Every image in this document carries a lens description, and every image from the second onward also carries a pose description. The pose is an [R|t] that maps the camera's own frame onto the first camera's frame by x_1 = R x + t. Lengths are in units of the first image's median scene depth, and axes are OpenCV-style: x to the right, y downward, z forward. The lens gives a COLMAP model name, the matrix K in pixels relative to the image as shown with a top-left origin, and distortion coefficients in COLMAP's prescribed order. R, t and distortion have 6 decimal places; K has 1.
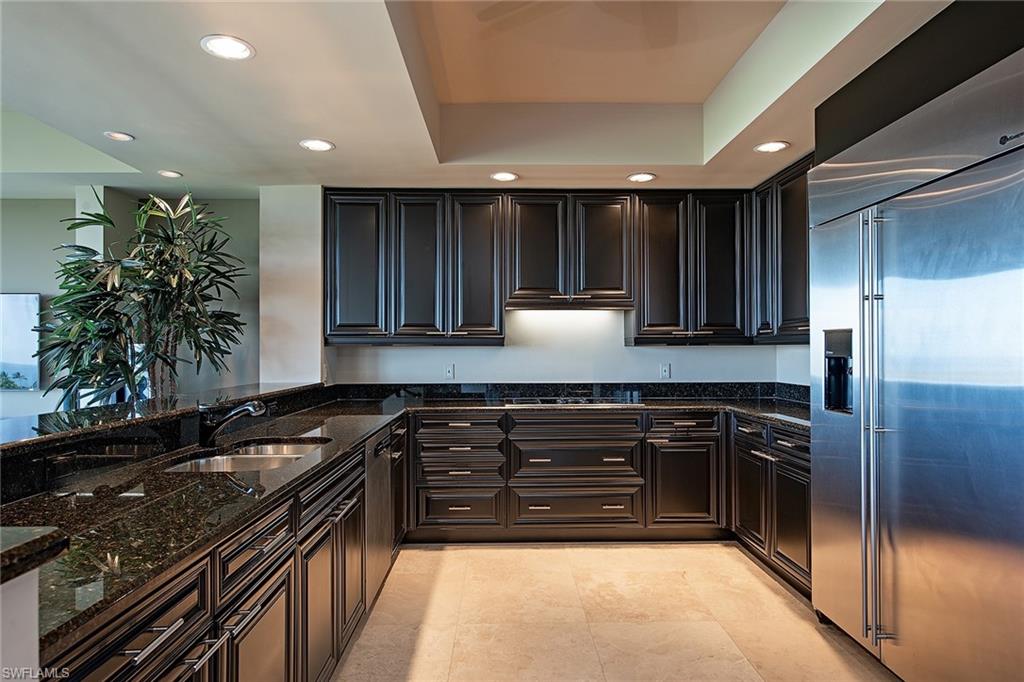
lens RADIAL K [[598.4, 0, 511.5], [0, 598.4, 342.7], [0, 0, 1]] dist [0.002704, -0.000614]
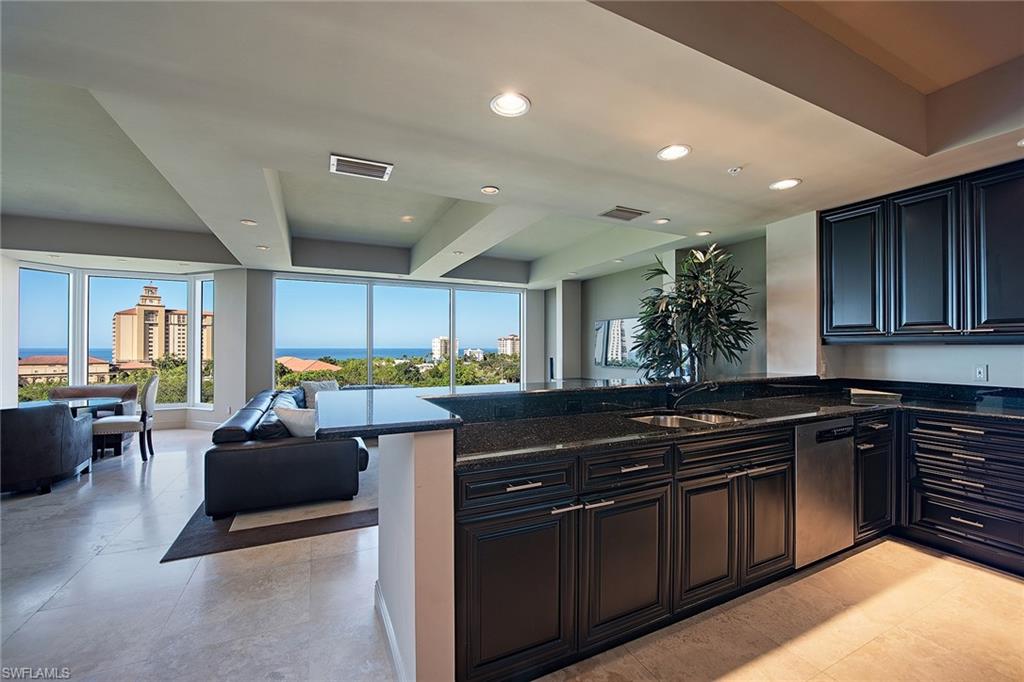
lens RADIAL K [[416.9, 0, 506.7], [0, 416.9, 345.1], [0, 0, 1]] dist [0.000145, -0.000188]
pose [[0.420294, -0.001768, -0.907386, 0.185632], [0.008178, 0.999965, 0.001840, -0.000799], [0.907351, -0.008194, 0.420293, 0.088158]]
